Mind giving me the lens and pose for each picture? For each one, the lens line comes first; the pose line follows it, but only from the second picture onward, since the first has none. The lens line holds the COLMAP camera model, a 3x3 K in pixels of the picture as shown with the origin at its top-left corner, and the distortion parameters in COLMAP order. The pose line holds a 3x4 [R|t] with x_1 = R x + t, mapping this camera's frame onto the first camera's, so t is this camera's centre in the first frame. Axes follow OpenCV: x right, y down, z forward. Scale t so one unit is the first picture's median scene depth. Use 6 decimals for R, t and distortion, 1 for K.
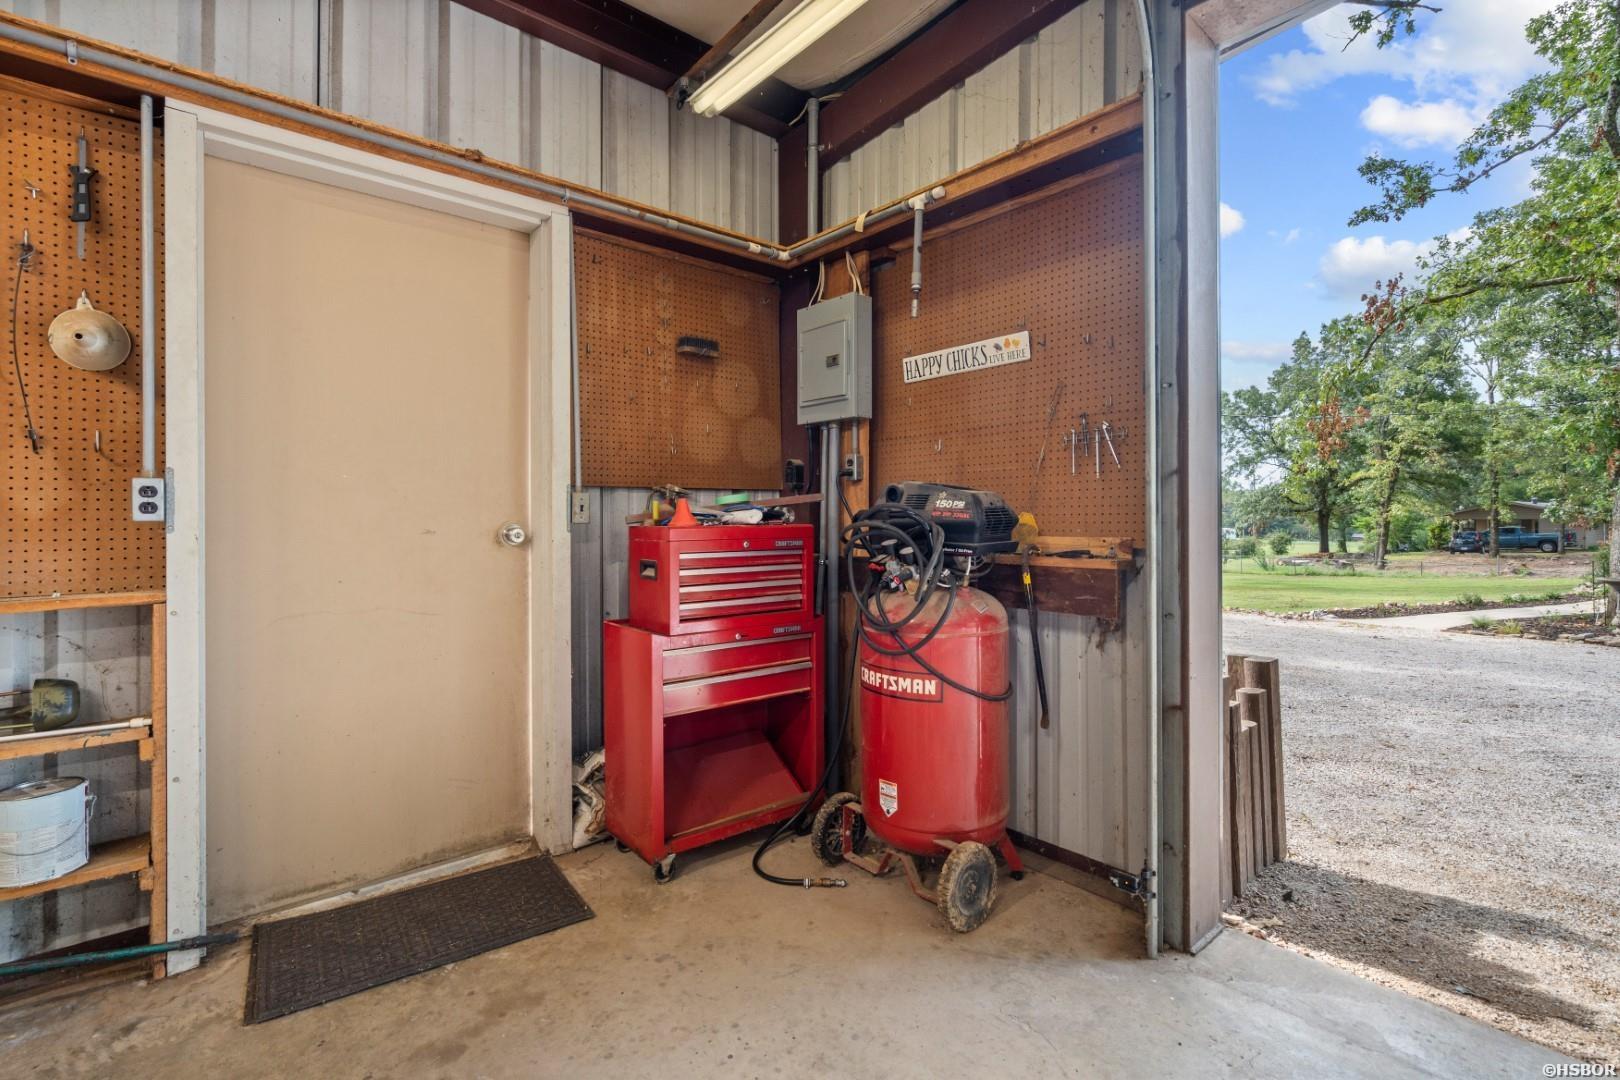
lens RADIAL K [[748.4, 0, 818.8], [0, 748.4, 518.2], [0, 0, 1]] dist [0.000202, 0.000535]
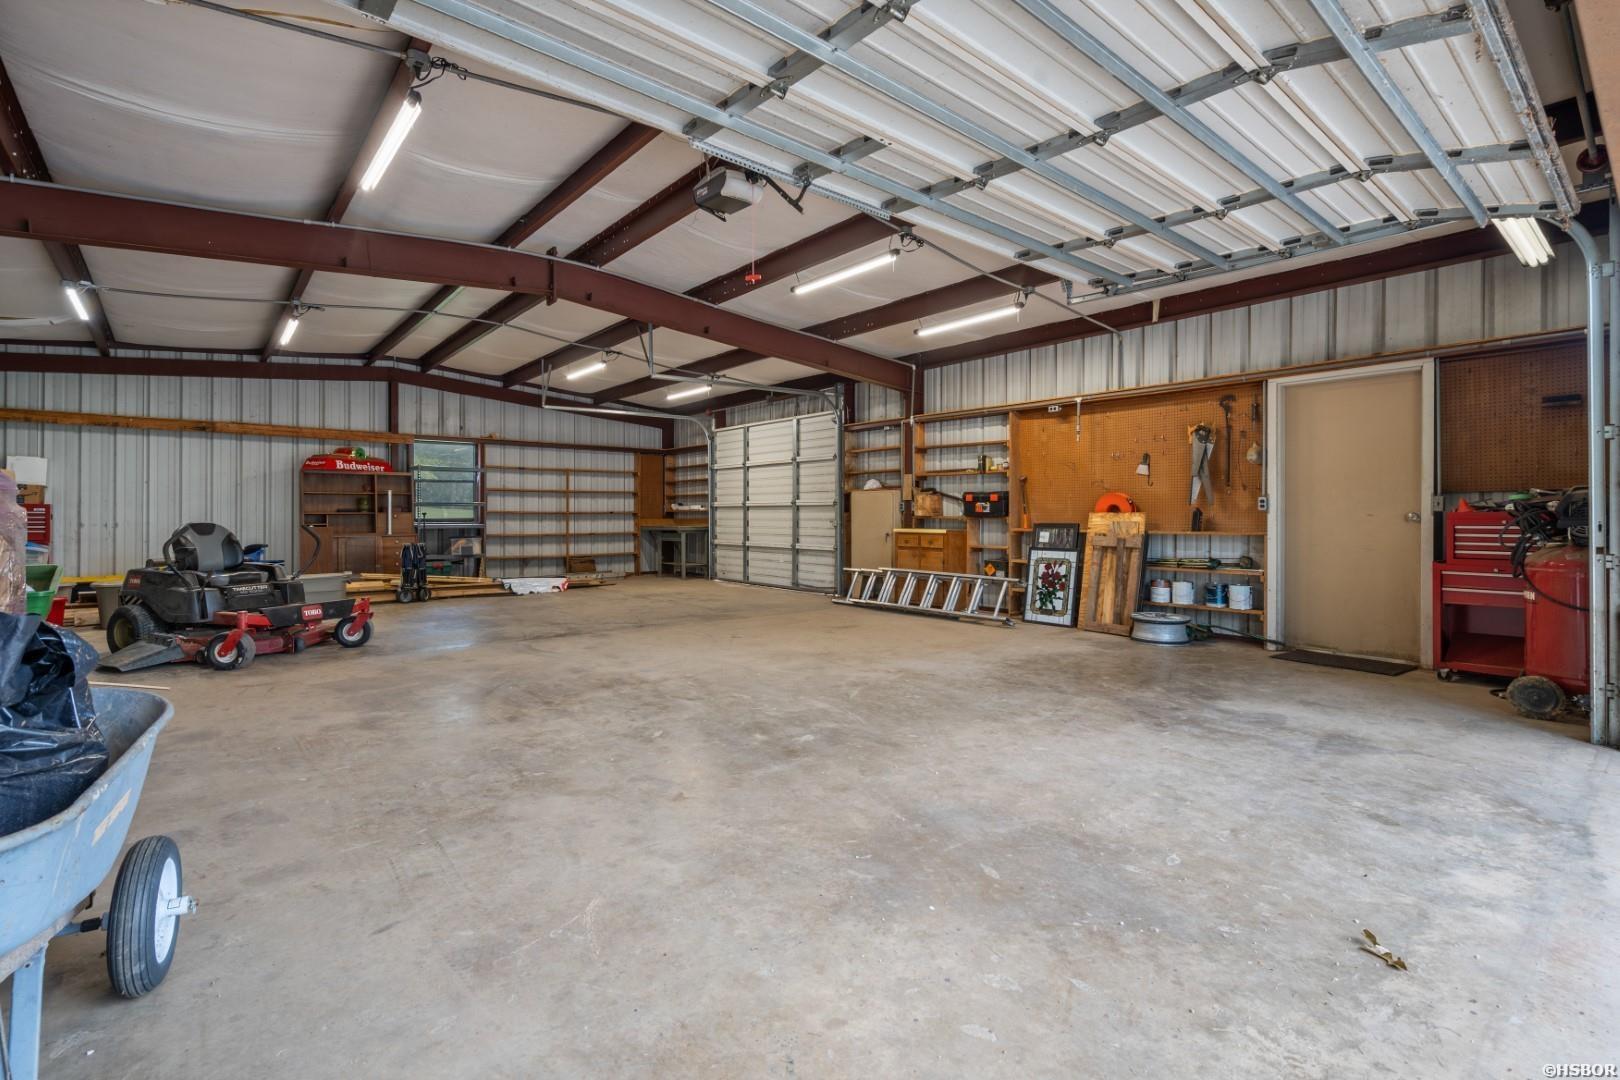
lens RADIAL K [[748.4, 0, 818.8], [0, 748.4, 518.2], [0, 0, 1]] dist [0.000202, 0.000535]
pose [[-0.007278, 0.004925, -0.999961, 2.130308], [-0.001827, 0.999986, 0.004938, 0.024088], [0.999972, 0.001863, -0.007269, -0.825344]]
